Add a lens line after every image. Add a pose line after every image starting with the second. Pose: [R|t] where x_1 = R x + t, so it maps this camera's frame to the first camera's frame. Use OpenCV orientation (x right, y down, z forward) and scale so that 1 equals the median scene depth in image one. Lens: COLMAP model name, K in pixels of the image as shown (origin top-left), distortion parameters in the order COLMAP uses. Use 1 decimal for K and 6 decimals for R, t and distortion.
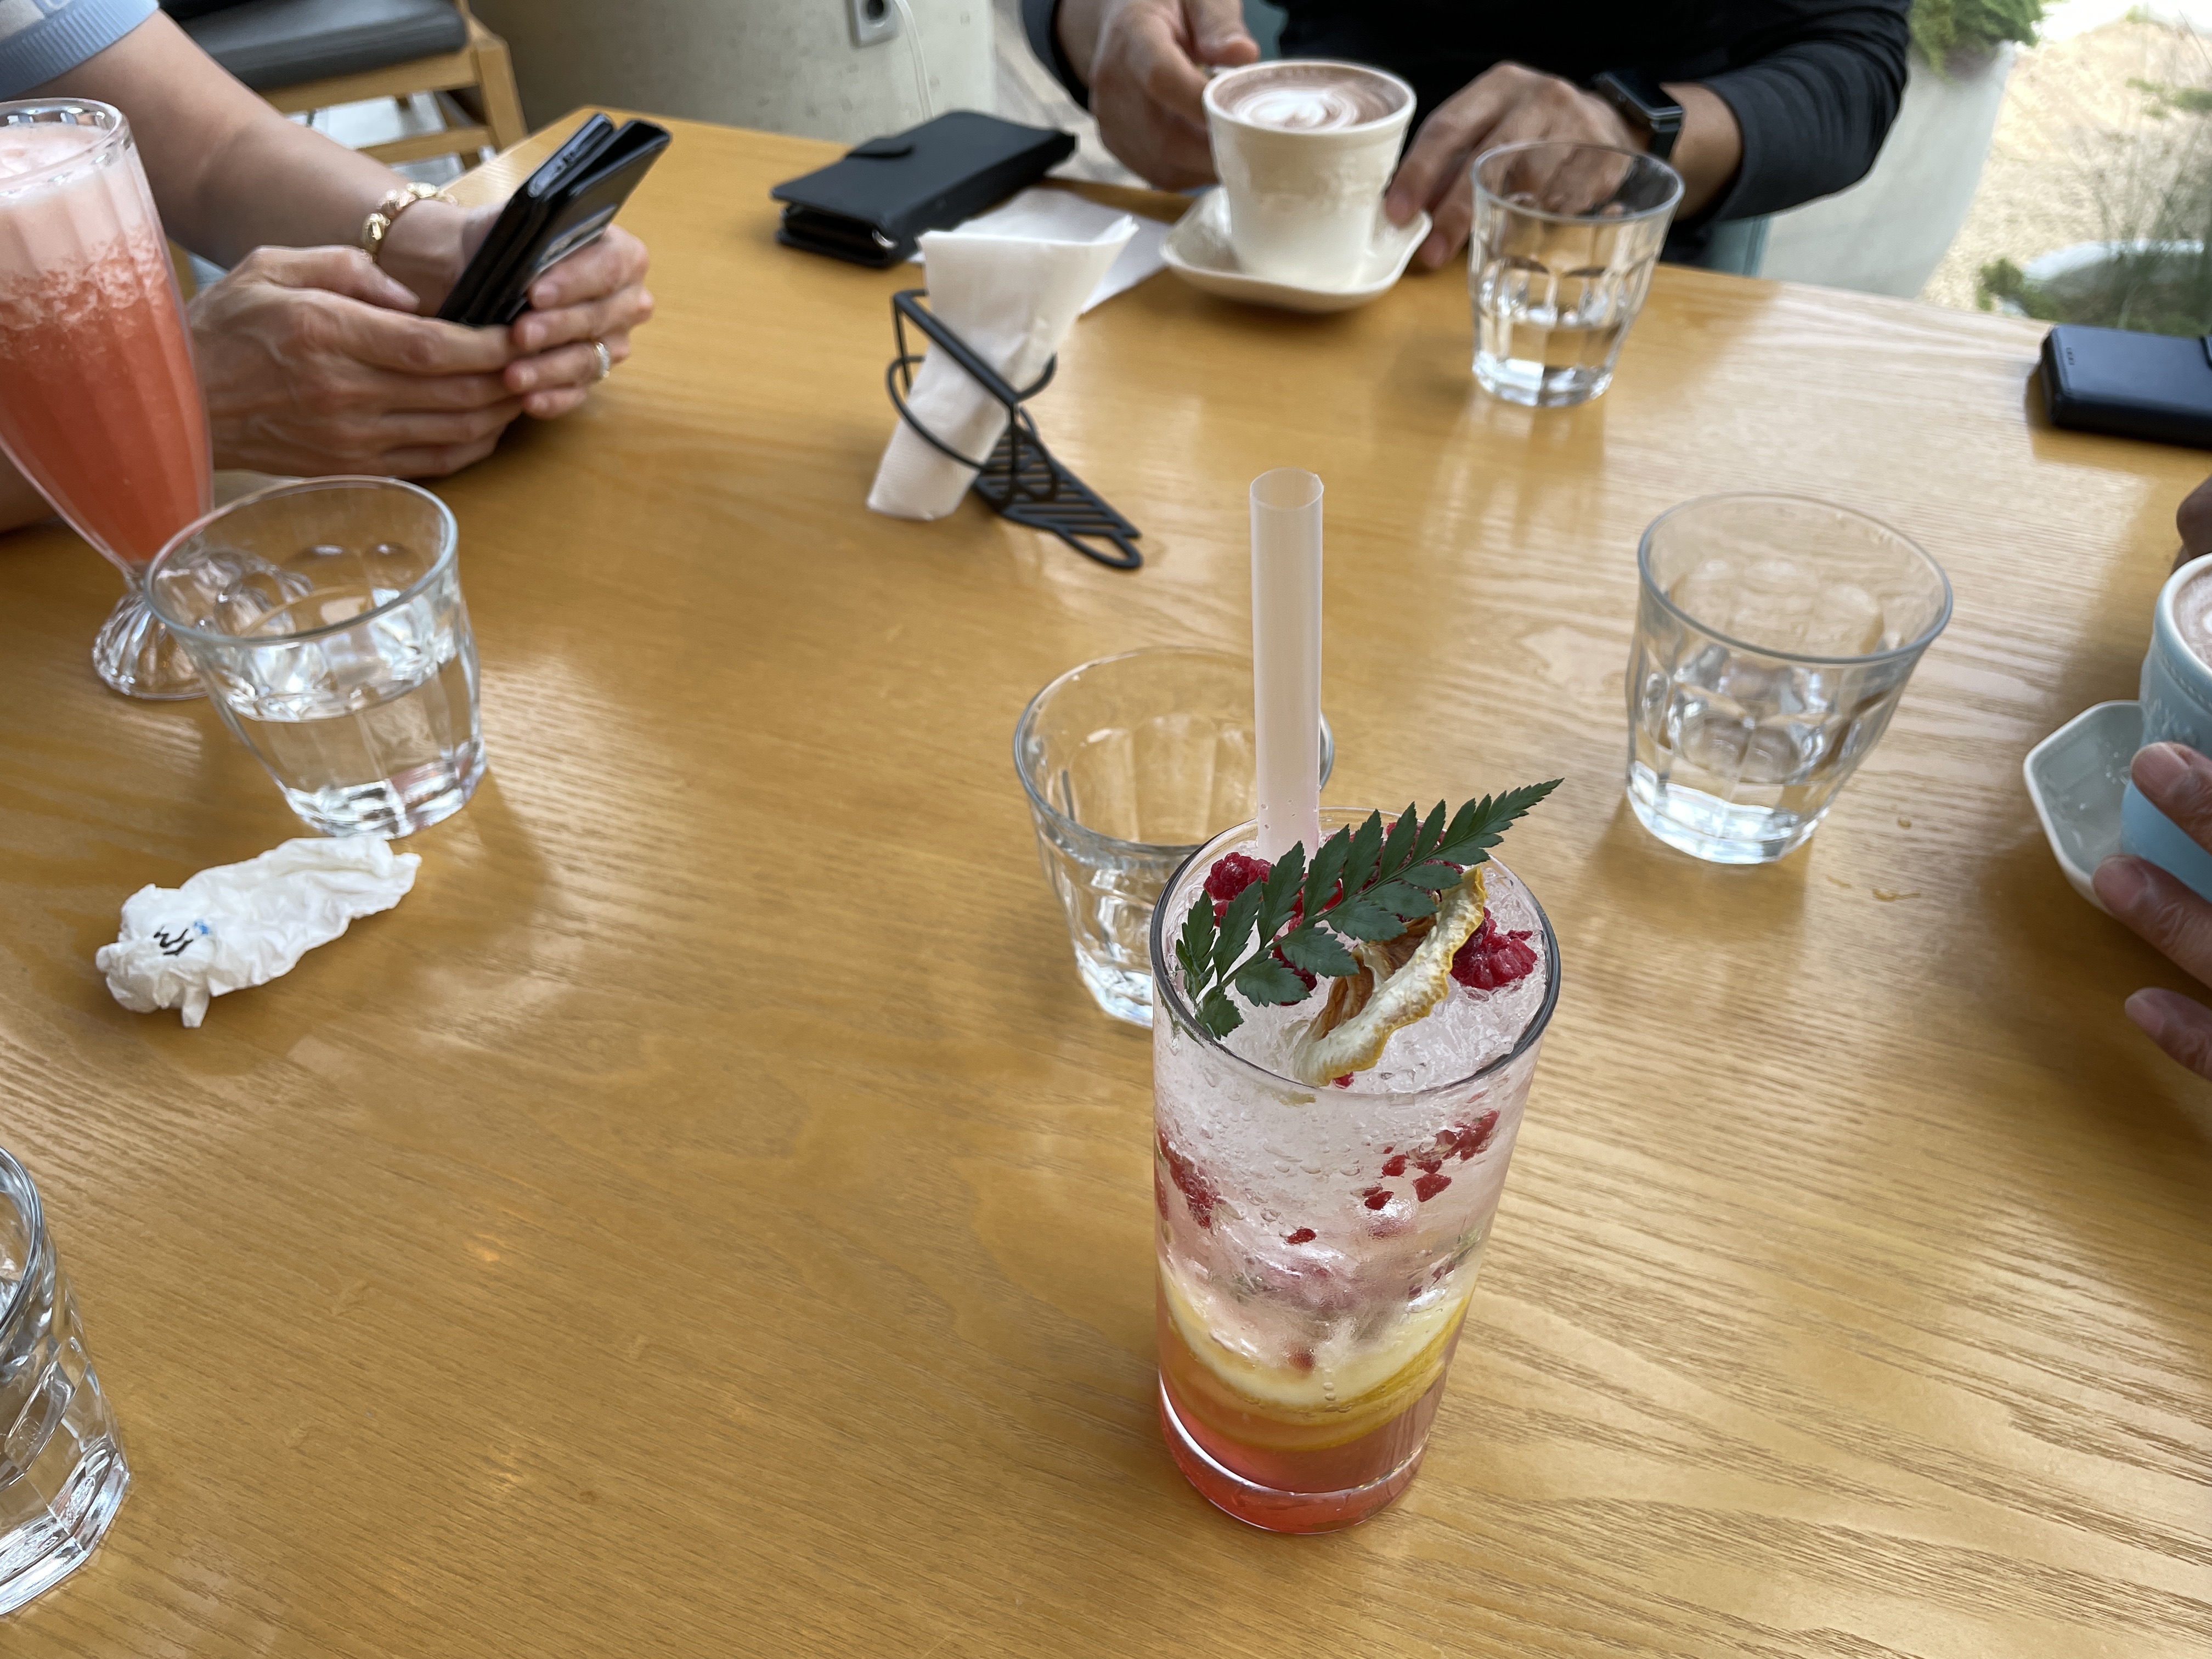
lens RADIAL K [[1755.7, 0, 1105.7], [0, 1755.7, 832.7], [0, 0, 1]] dist [-0.010047, -0.004051]
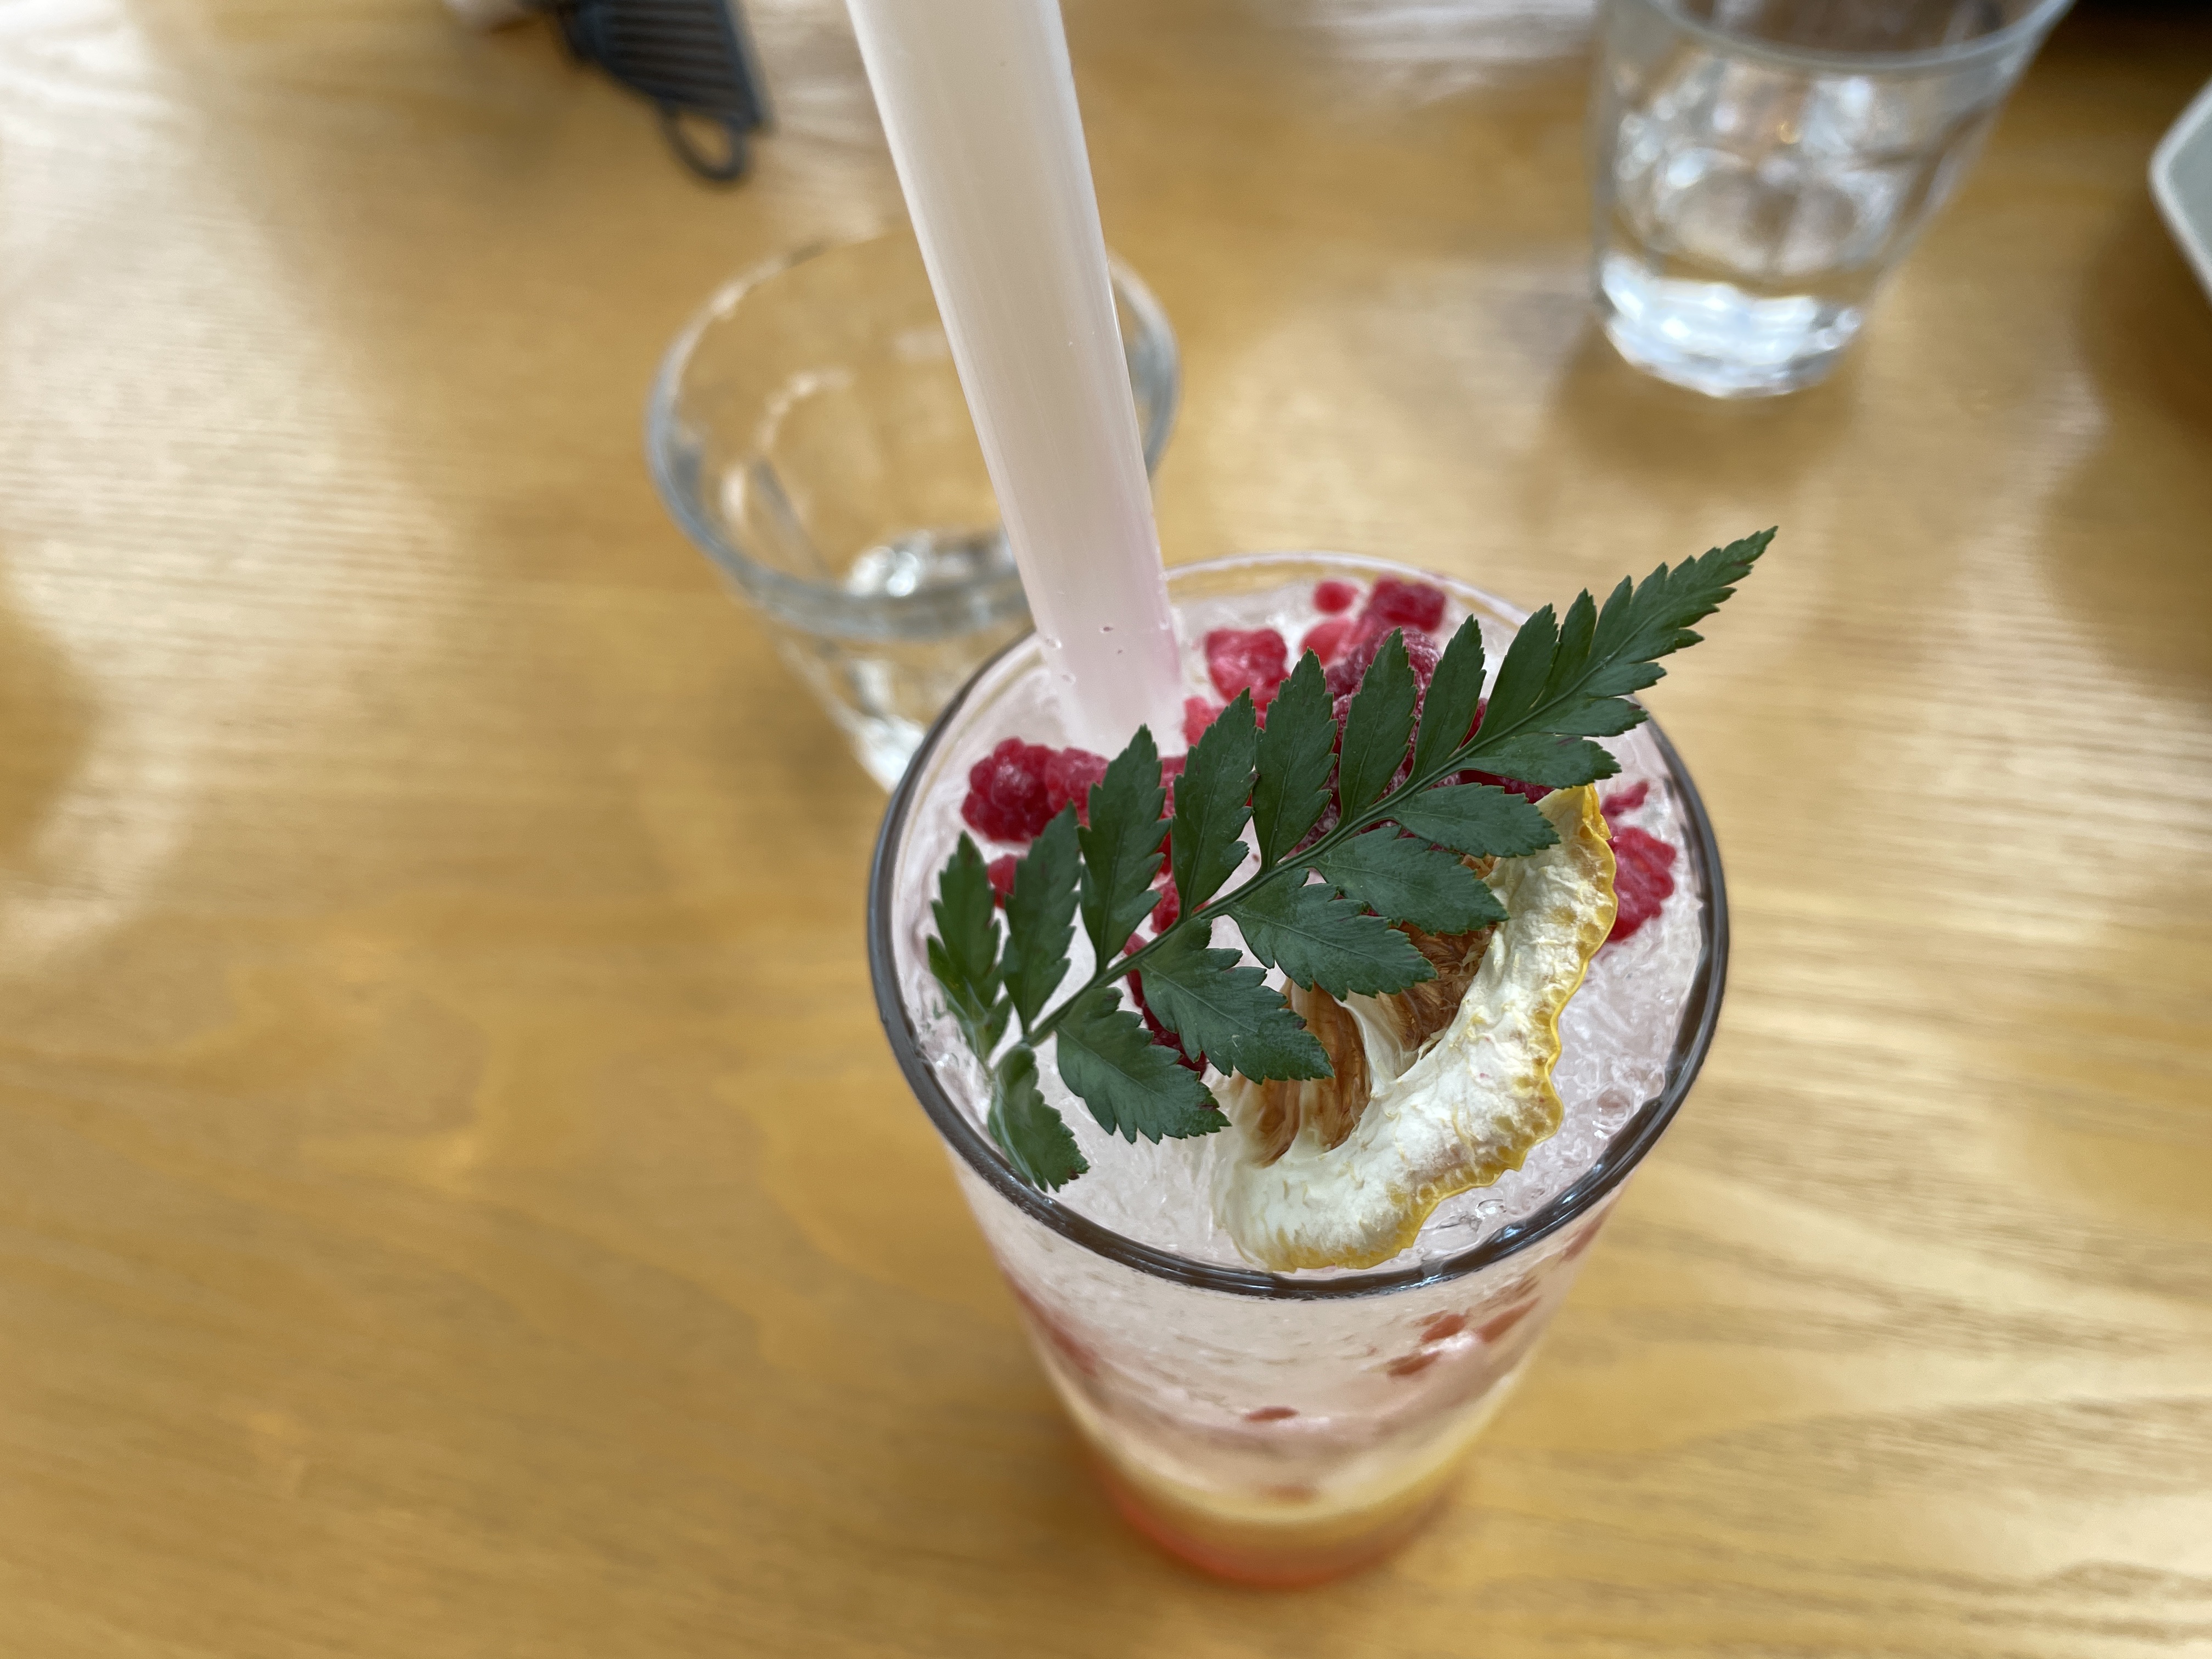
lens RADIAL K [[1755.7, 0, 1109.2], [0, 1755.7, 824.5], [0, 0, 1]] dist [-0.010047, -0.004051]
pose [[0.981190, -0.188725, 0.040609, 0.075792], [0.171525, 0.948823, 0.265169, -0.085899], [-0.088575, -0.253216, 0.963346, 0.543988]]
